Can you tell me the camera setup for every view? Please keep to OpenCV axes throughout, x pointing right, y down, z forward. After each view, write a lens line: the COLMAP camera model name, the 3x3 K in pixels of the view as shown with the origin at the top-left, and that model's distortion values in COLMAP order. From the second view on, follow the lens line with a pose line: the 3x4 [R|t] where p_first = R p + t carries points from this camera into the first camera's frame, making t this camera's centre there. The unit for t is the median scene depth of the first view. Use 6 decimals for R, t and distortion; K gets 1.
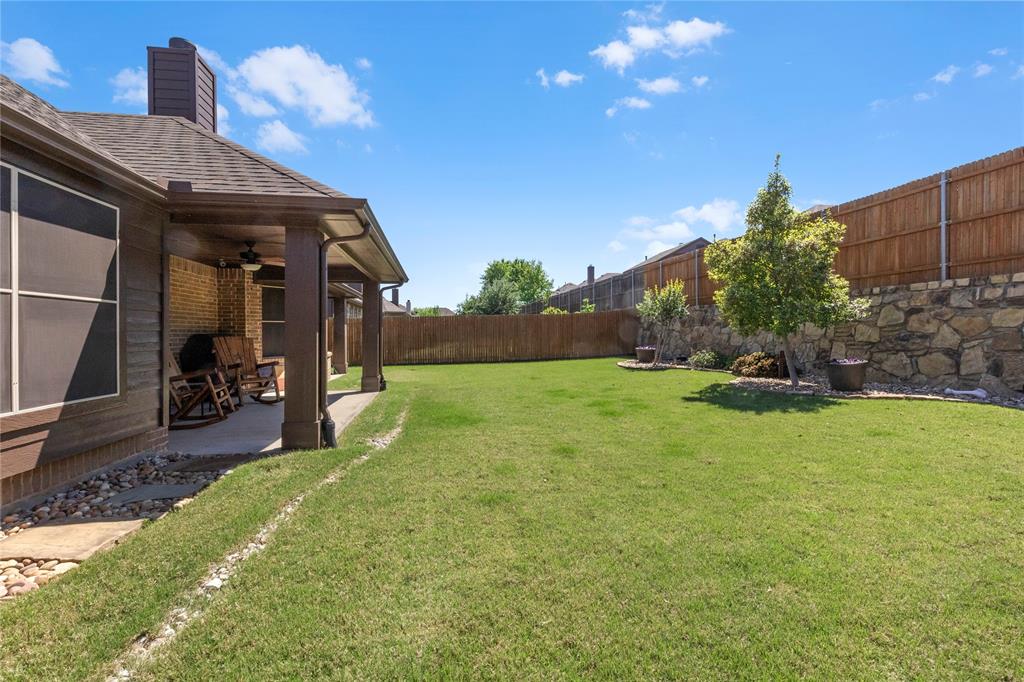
lens RADIAL K [[462.7, 0, 504.4], [0, 462.7, 326.5], [0, 0, 1]] dist [0.007490, -0.002451]
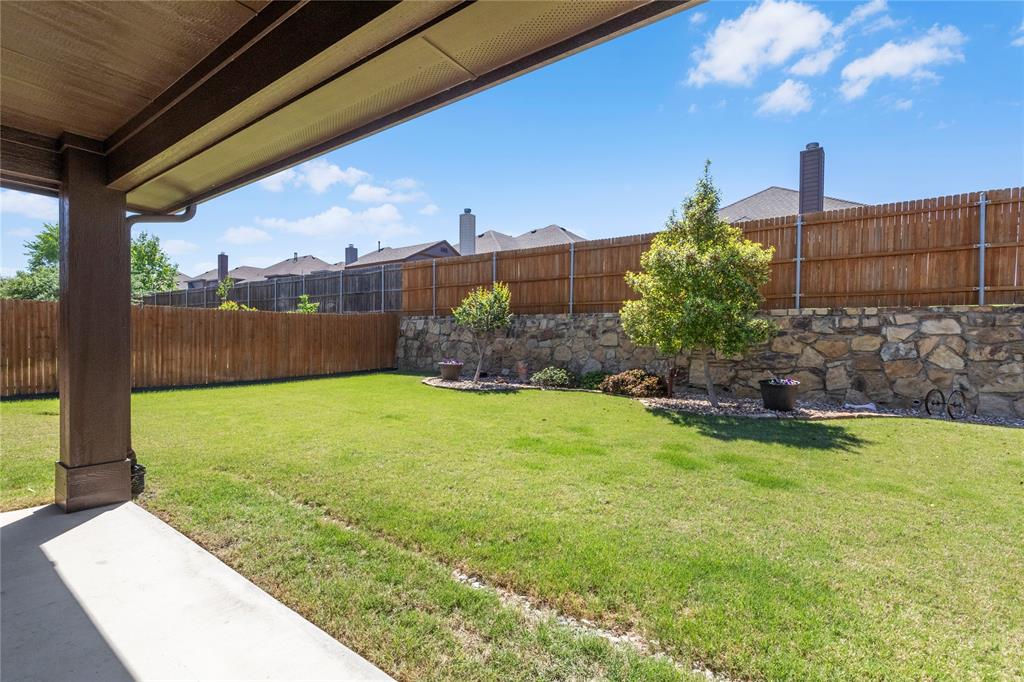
lens RADIAL K [[462.7, 0, 484.7], [0, 462.7, 351.1], [0, 0, 1]] dist [0.007490, -0.002451]
pose [[0.706756, 0.009037, 0.707399, -0.430574], [-0.036931, 0.999026, 0.024135, 0.007979], [-0.706493, -0.043183, 0.706402, 0.725711]]
